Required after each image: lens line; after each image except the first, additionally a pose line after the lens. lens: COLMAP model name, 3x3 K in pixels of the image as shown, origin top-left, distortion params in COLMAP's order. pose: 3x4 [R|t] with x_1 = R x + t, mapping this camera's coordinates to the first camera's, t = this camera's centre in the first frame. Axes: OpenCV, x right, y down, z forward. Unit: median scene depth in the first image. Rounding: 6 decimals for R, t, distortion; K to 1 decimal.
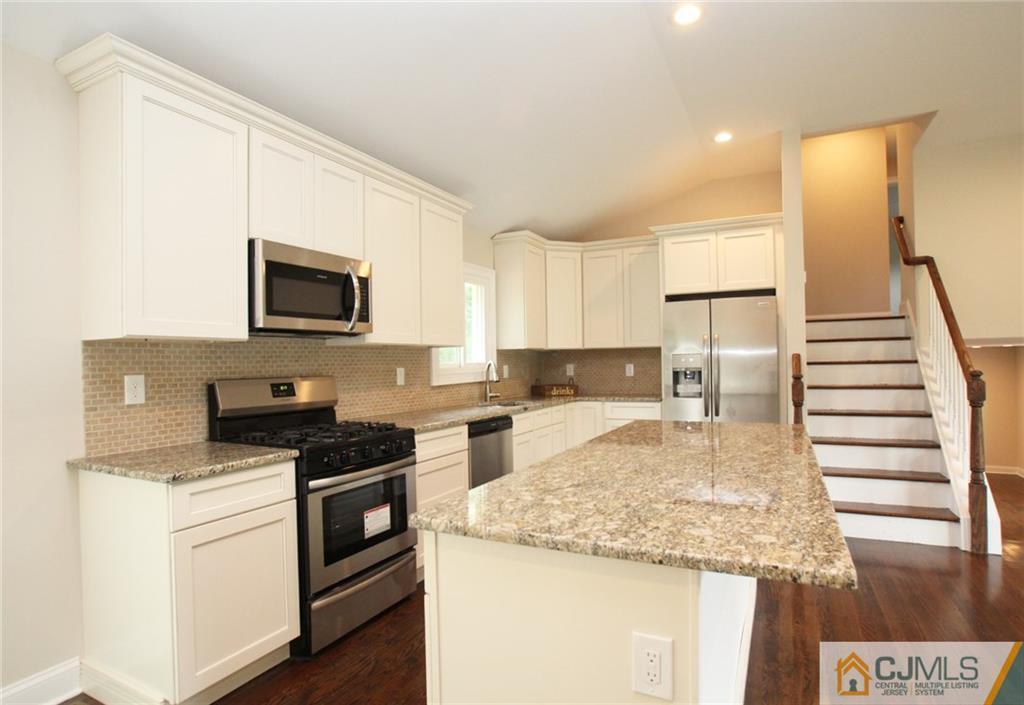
lens RADIAL K [[550.6, 0, 516.8], [0, 550.6, 359.8], [0, 0, 1]] dist [-0.028489, 0.001052]
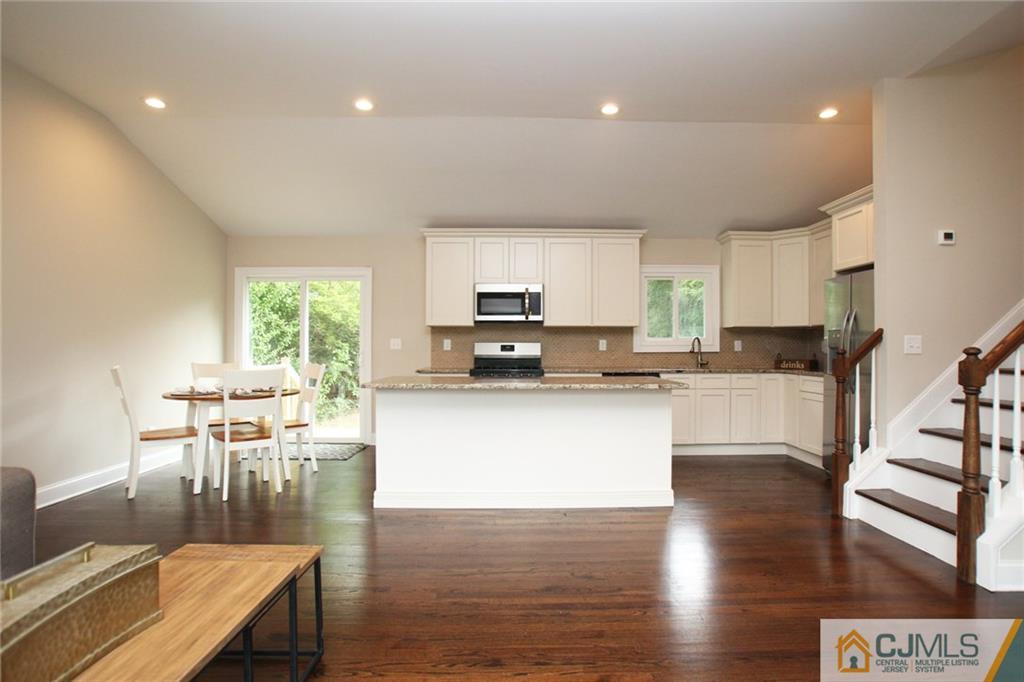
lens RADIAL K [[524.5, 0, 524.9], [0, 524.5, 346.3], [0, 0, 1]] dist [-0.077238, 0.043521]
pose [[0.466912, 0.016054, -0.884158, 1.175426], [-0.006729, 0.999871, 0.014601, 0.013739], [0.884278, -0.000868, 0.466959, 0.076873]]
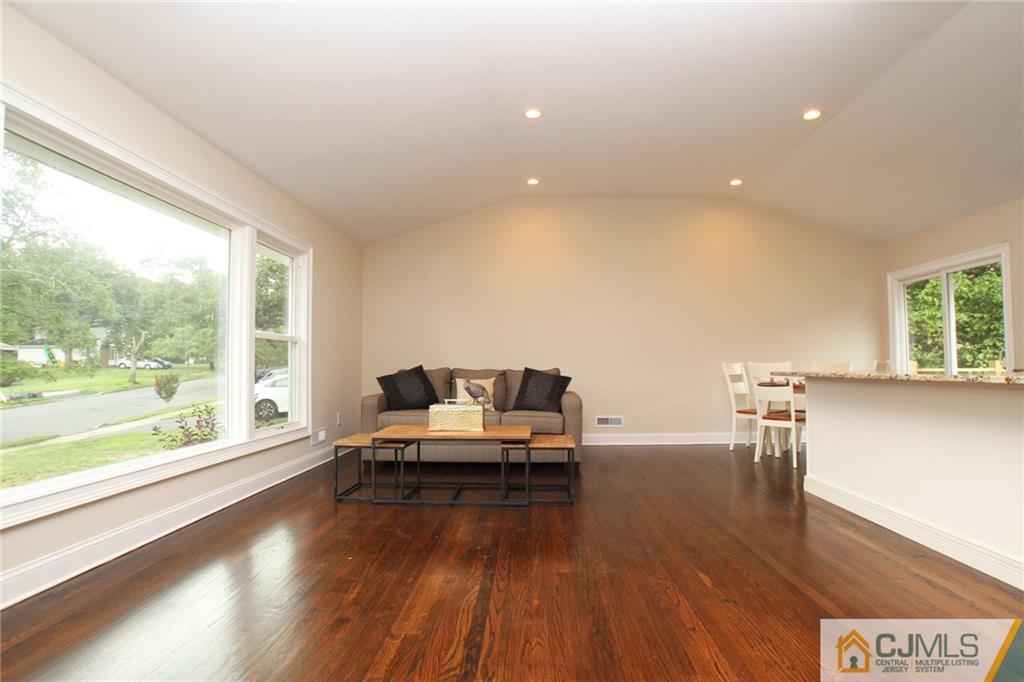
lens RADIAL K [[509.9, 0, 523.7], [0, 509.9, 344.7], [0, 0, 1]] dist [-0.017963, 0.000241]
pose [[-0.902477, 0.000733, -0.430738, 1.127110], [0.020529, 0.998935, -0.041313, 0.076724], [0.430249, -0.046127, -0.901531, 1.050133]]
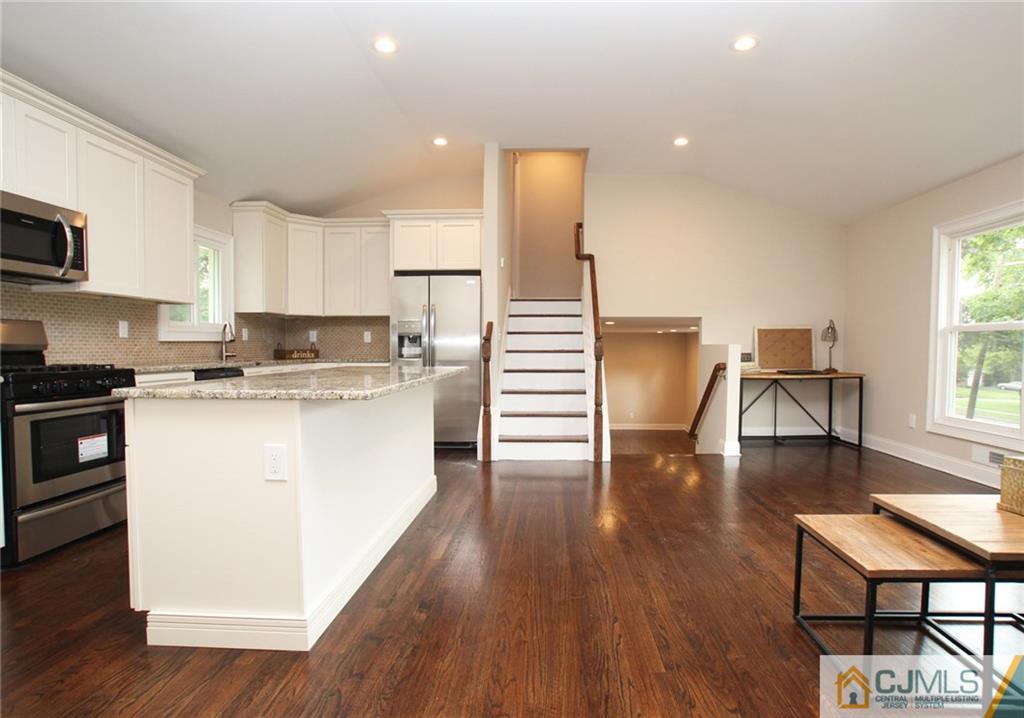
lens RADIAL K [[557.3, 0, 523.9], [0, 557.3, 366.7], [0, 0, 1]] dist [-0.061980, 0.040505]
pose [[0.918619, 0.005433, 0.395108, 0.084137], [-0.020586, 0.999206, 0.034123, 0.055638], [-0.394608, -0.039479, 0.918001, -0.267016]]
